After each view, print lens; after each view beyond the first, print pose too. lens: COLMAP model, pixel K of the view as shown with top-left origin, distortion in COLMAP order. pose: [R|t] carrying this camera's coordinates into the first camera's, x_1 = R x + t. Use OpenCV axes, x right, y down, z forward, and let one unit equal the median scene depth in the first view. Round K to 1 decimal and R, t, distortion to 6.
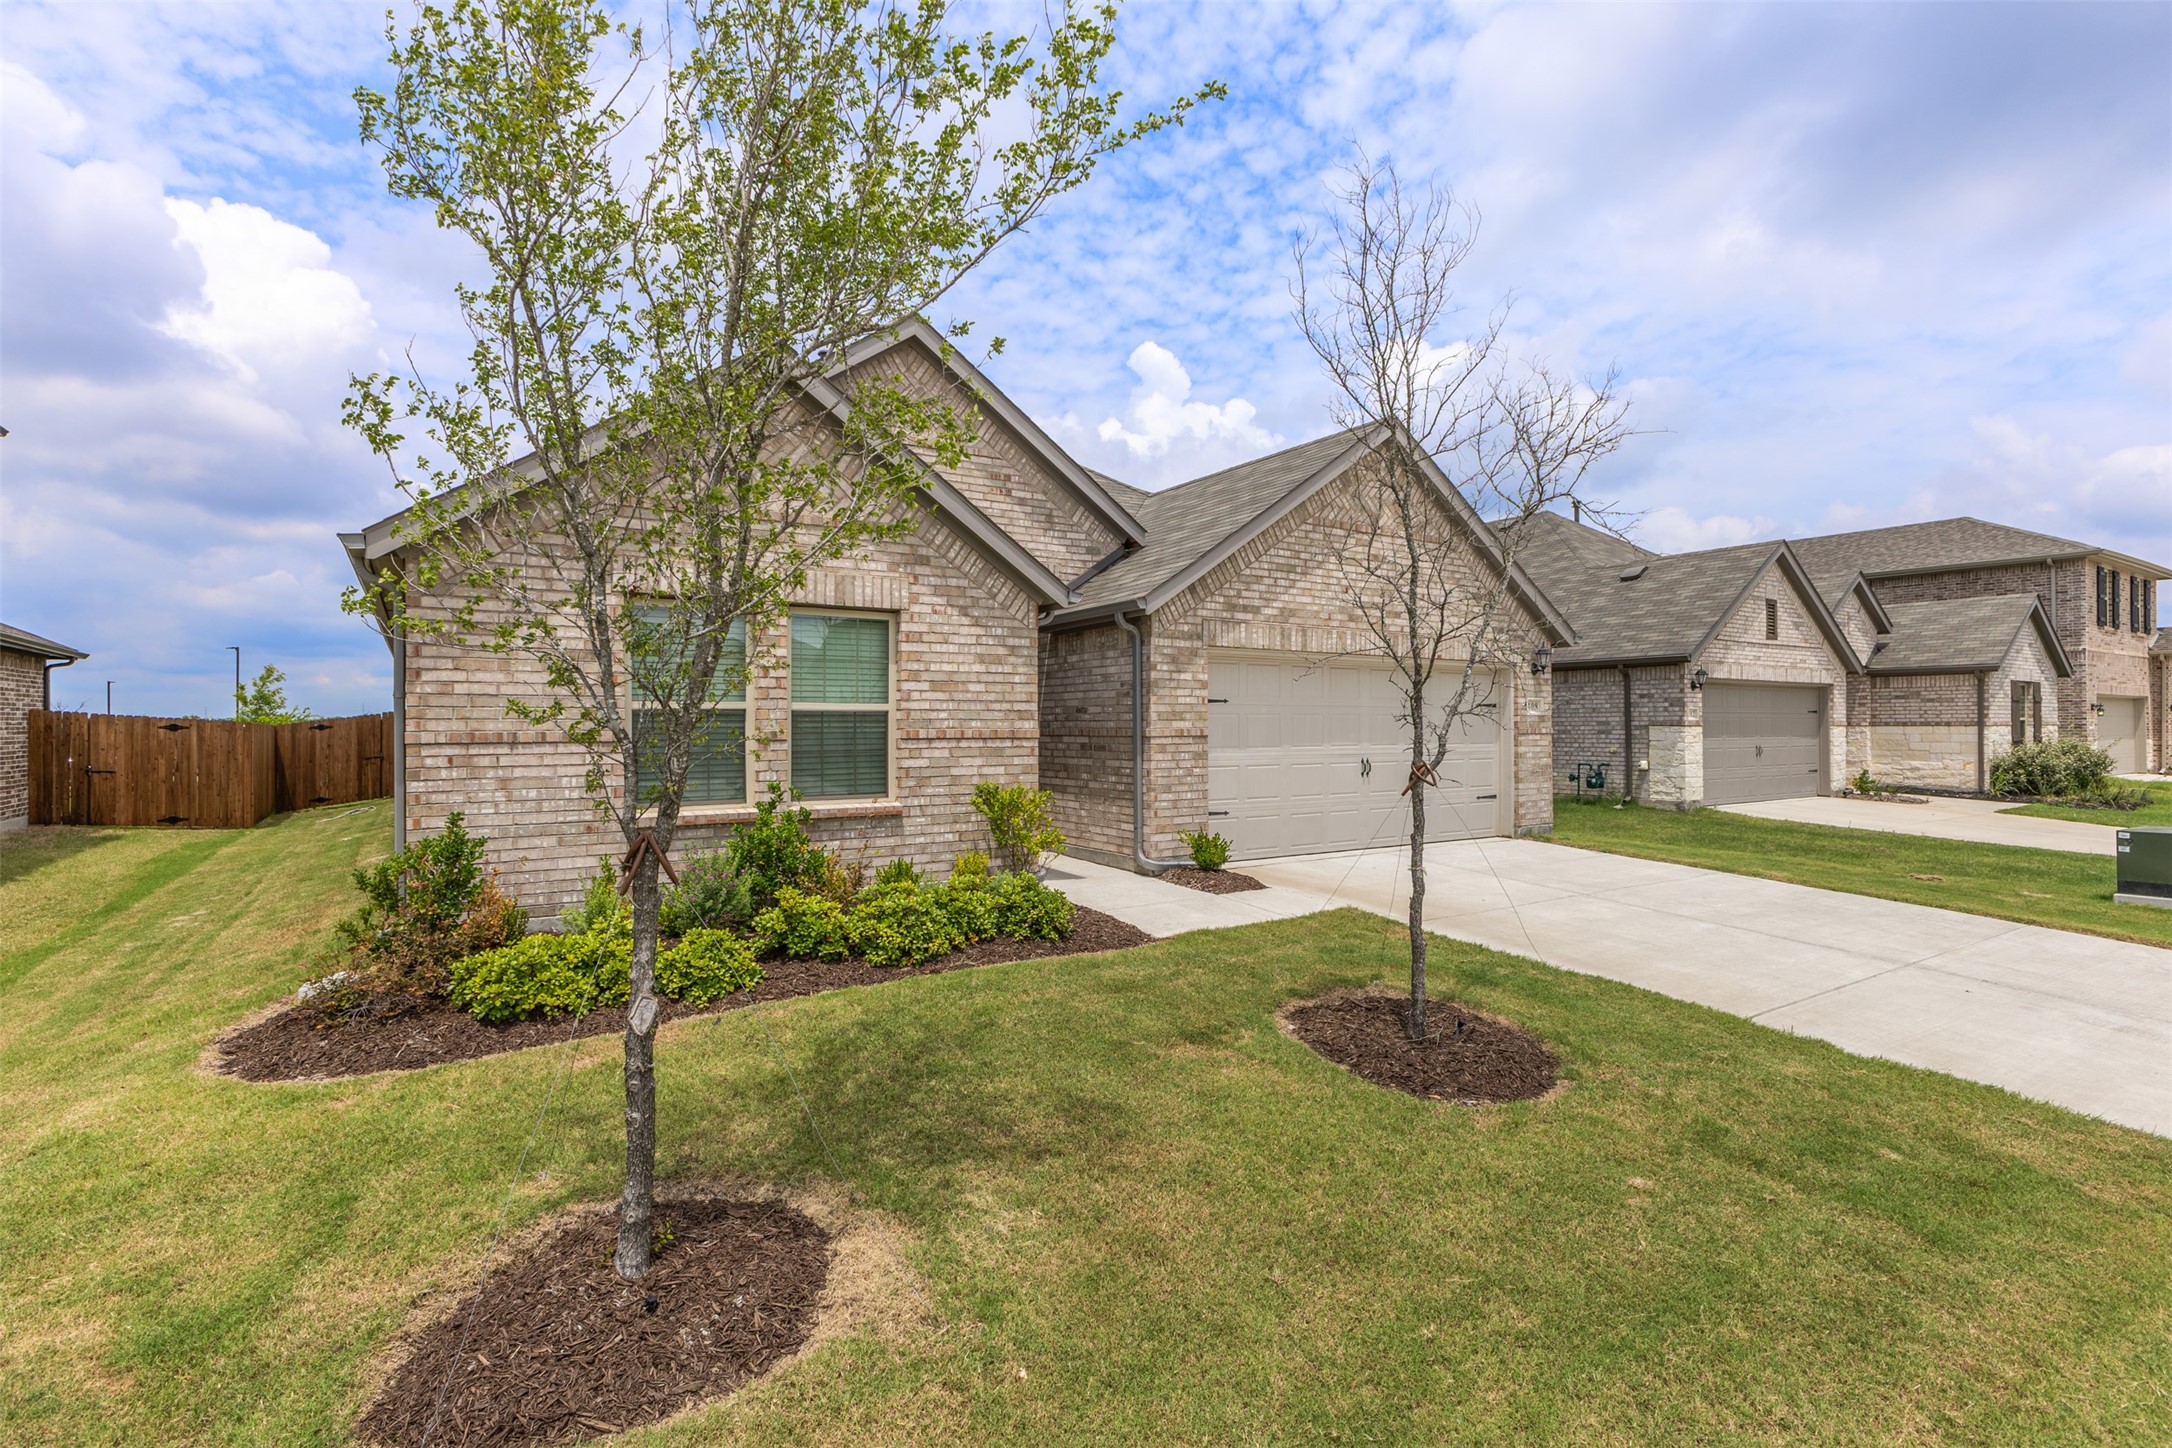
lens RADIAL K [[1001.7, 0, 1088.5], [0, 1001.7, 714.7], [0, 0, 1]] dist [-0.004184, -0.001353]
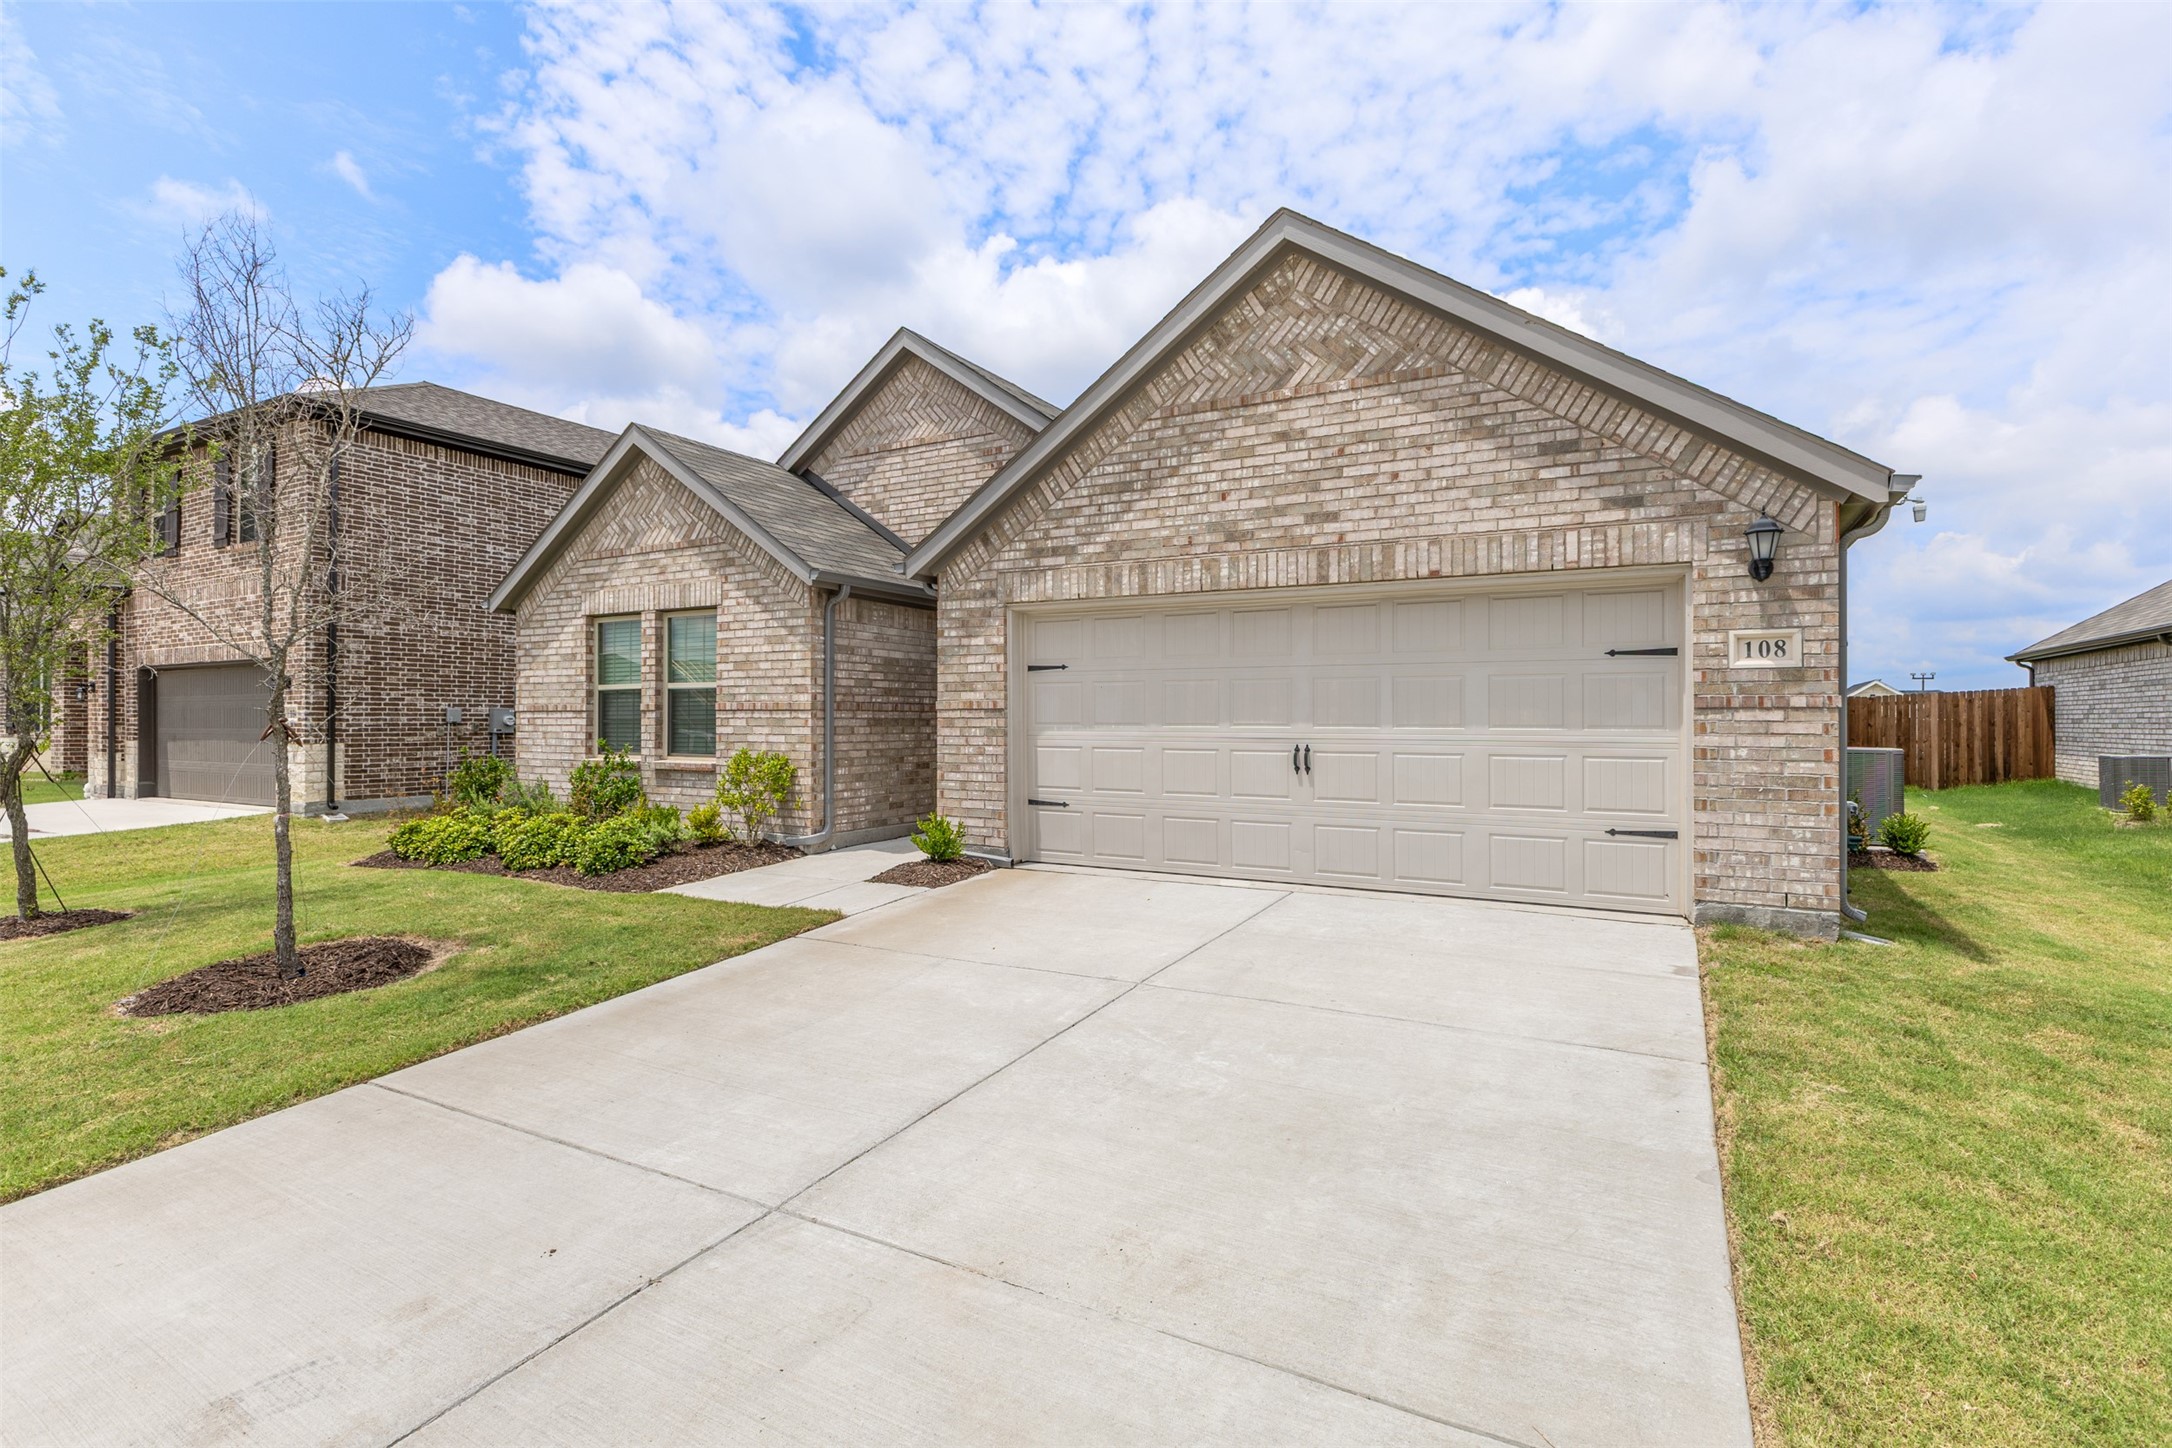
lens RADIAL K [[1025.0, 0, 1107.0], [0, 1025.0, 721.8], [0, 0, 1]] dist [0.000692, 0.000056]
pose [[0.478972, 0.001588, -0.877829, 1.062016], [0.005710, 0.999972, 0.004924, 0.032163], [0.877812, -0.007371, 0.478949, 0.755119]]
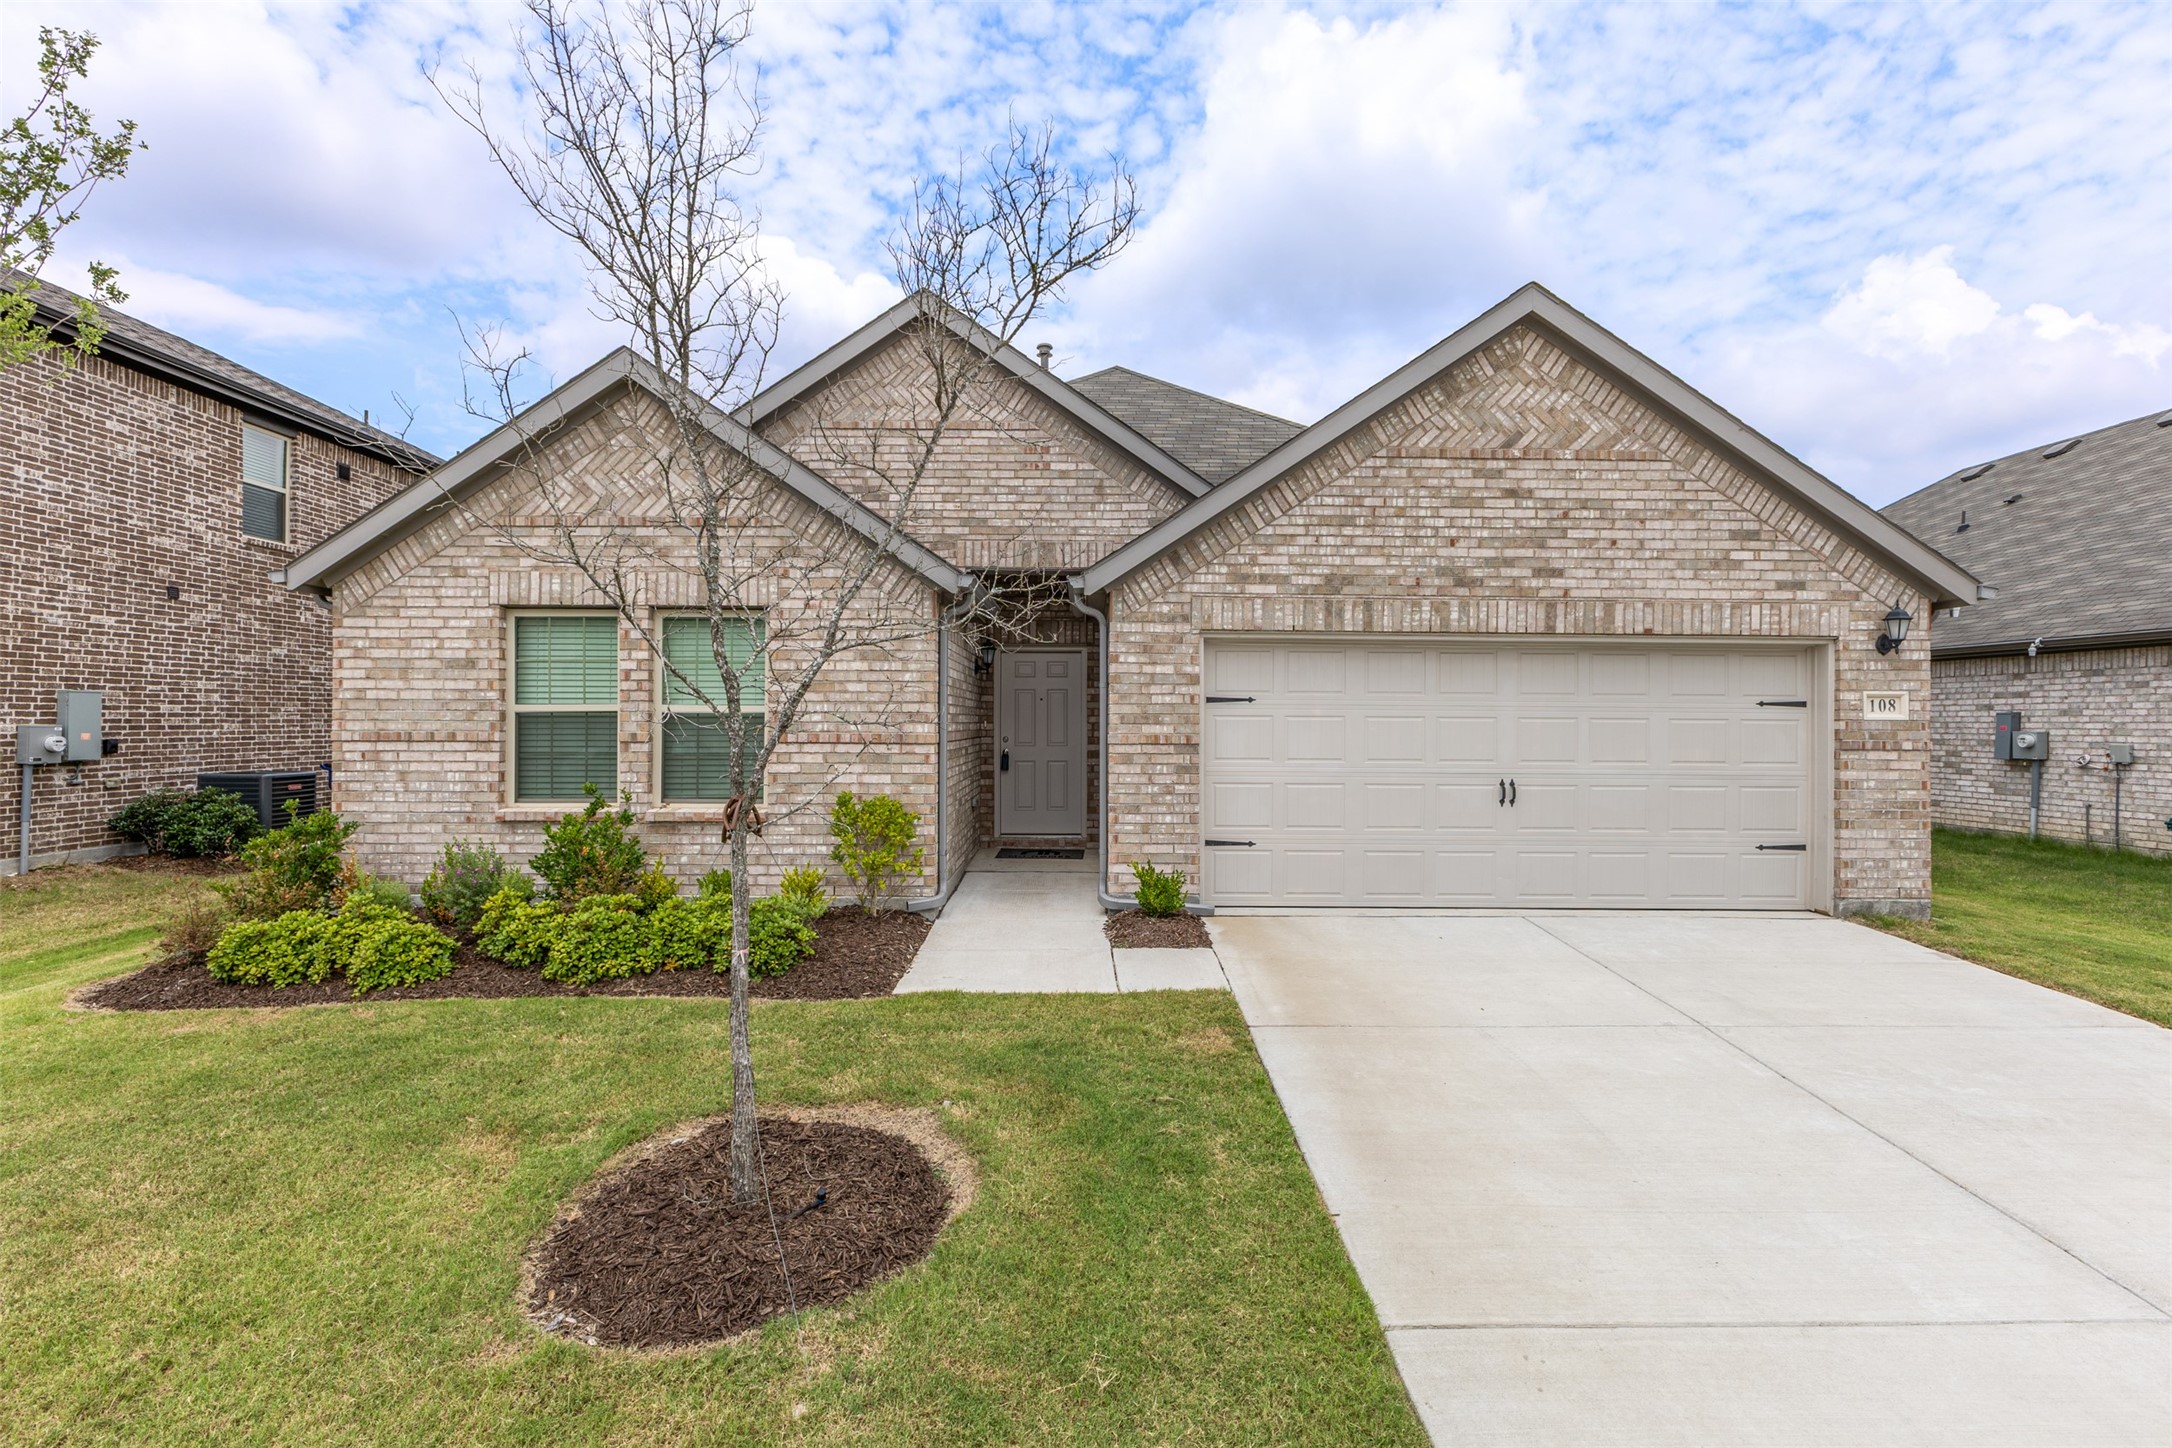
lens RADIAL K [[1013.2, 0, 1086.0], [0, 1013.2, 724.0], [0, 0, 1]] dist [0.000509, -0.000278]
pose [[0.849027, 0.006626, -0.528308, 0.531905], [-0.001365, 0.999946, 0.010348, -0.003528], [0.528348, -0.008064, 0.848990, 0.317237]]
